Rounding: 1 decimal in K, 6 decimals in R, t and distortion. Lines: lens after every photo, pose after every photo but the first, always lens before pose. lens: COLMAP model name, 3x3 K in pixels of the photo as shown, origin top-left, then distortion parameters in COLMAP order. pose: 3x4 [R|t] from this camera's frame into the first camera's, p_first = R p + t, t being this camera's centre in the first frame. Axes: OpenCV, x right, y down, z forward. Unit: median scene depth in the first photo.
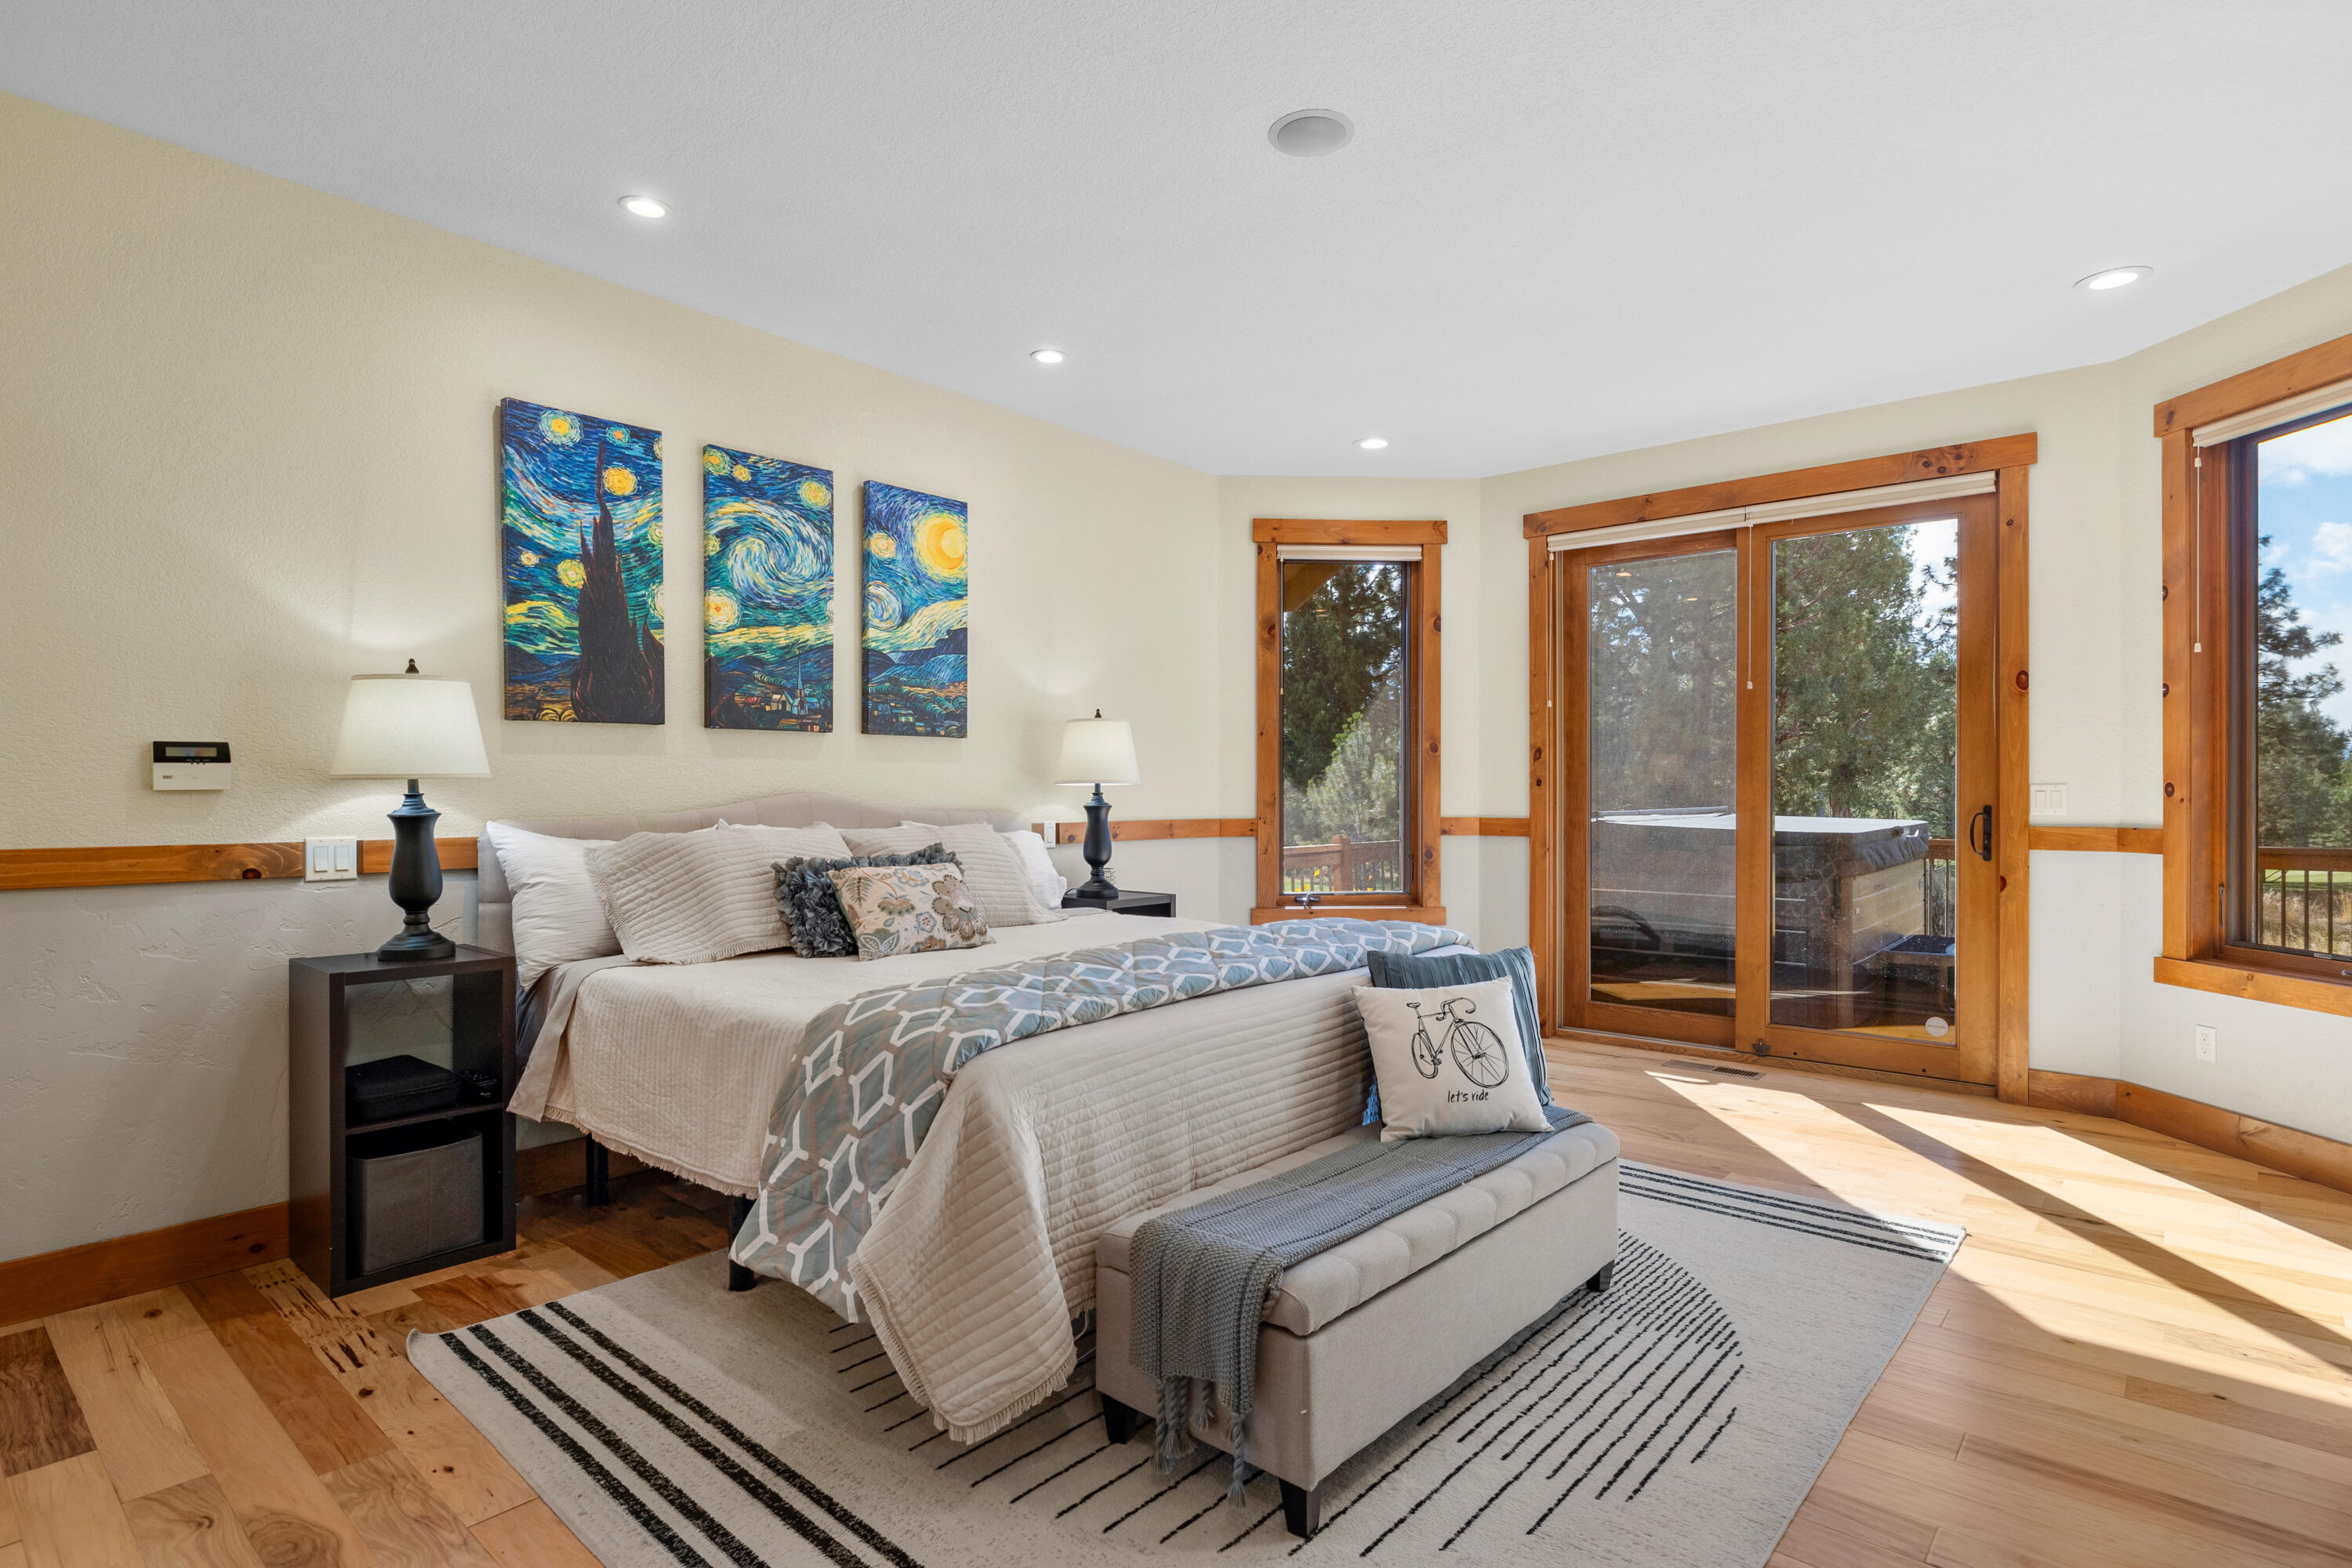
lens RADIAL K [[1188.6, 0, 1192.3], [0, 1188.6, 787.5], [0, 0, 1]] dist [-0.007569, -0.000007]
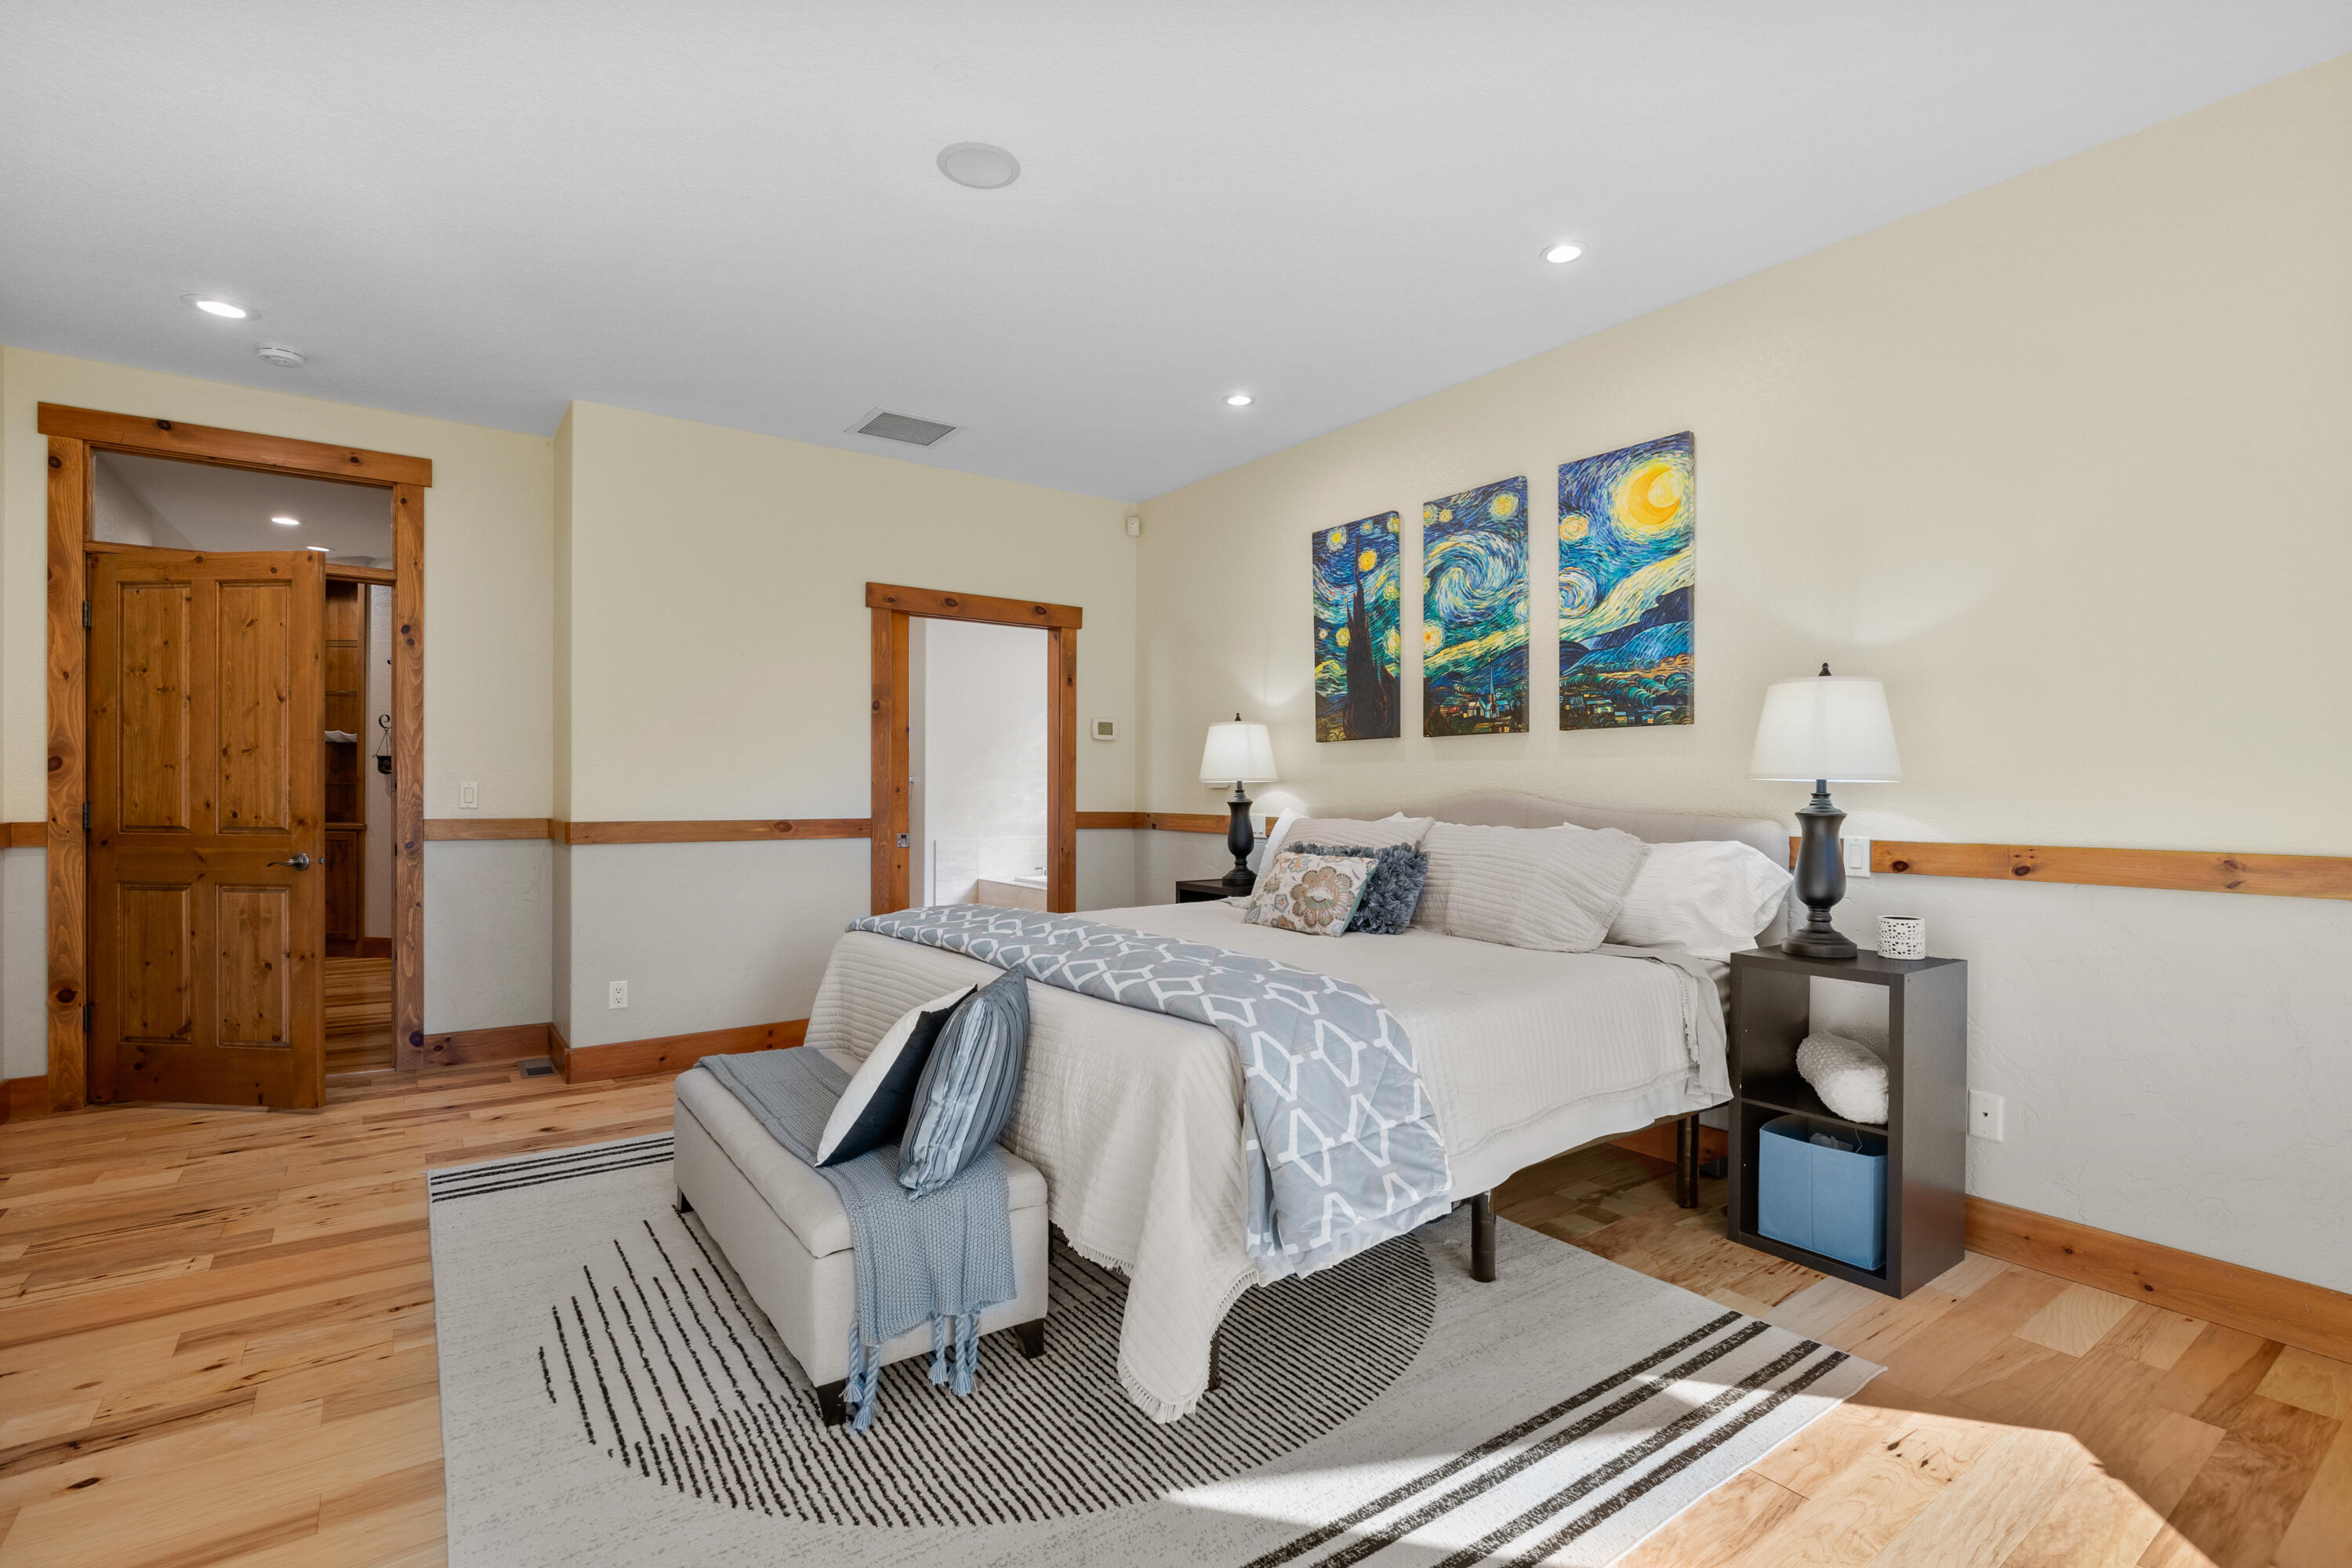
lens RADIAL K [[1078.3, 0, 1181.3], [0, 1078.3, 781.5], [0, 0, 1]] dist [-0.004089, 0.000527]
pose [[-0.225724, -0.007207, -0.974165, 0.692178], [-0.000678, 0.999974, -0.007241, 0.002946], [0.974191, -0.000974, -0.225723, 0.969811]]
